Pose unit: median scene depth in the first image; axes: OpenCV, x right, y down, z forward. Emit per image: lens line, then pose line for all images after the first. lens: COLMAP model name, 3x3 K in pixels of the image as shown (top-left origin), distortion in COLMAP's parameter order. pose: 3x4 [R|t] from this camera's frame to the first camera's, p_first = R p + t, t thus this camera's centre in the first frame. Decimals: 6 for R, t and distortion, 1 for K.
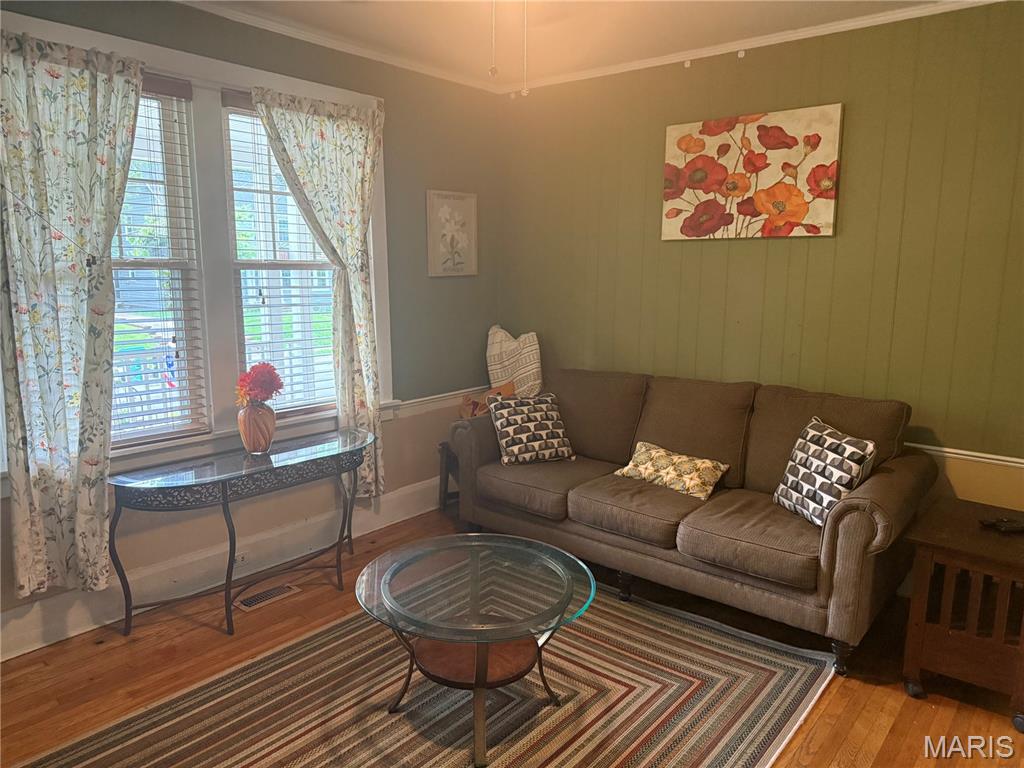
lens RADIAL K [[722.3, 0, 519.0], [0, 722.3, 384.2], [0, 0, 1]] dist [-0.001726, -0.014334]
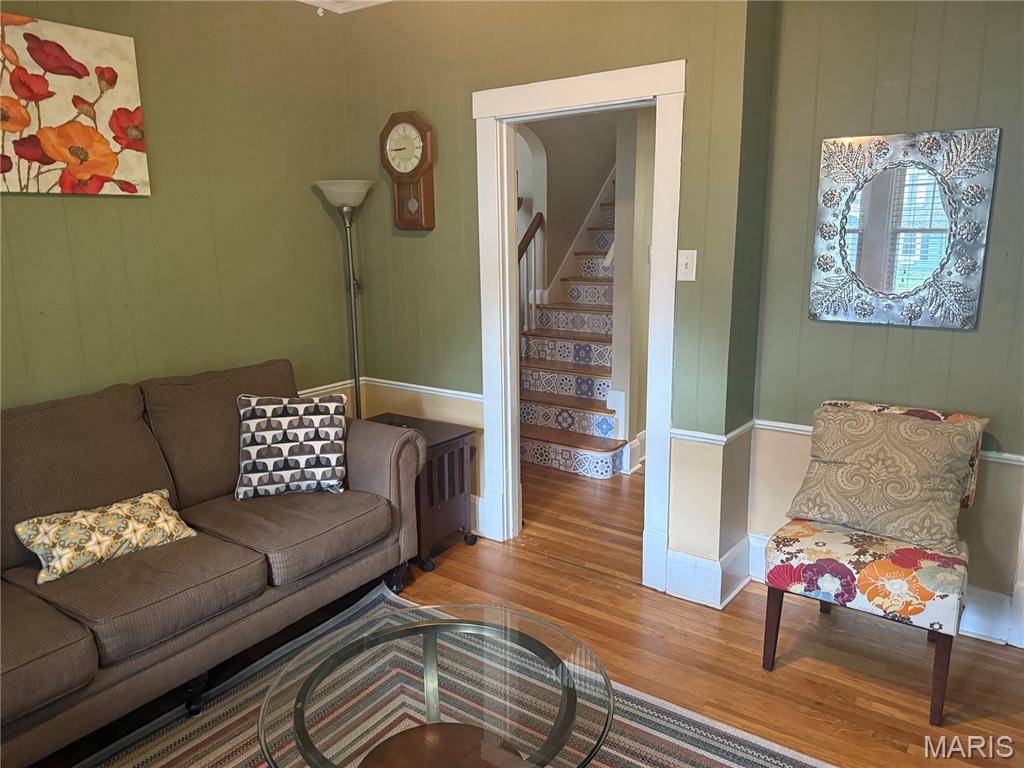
lens RADIAL K [[722.3, 0, 519.1], [0, 722.3, 385.6], [0, 0, 1]] dist [-0.001726, -0.014334]
pose [[-0.097191, -0.211668, 0.972497, -0.478410], [0.173979, 0.958465, 0.226002, -0.104447], [-0.979941, 0.191159, -0.056328, 0.644831]]
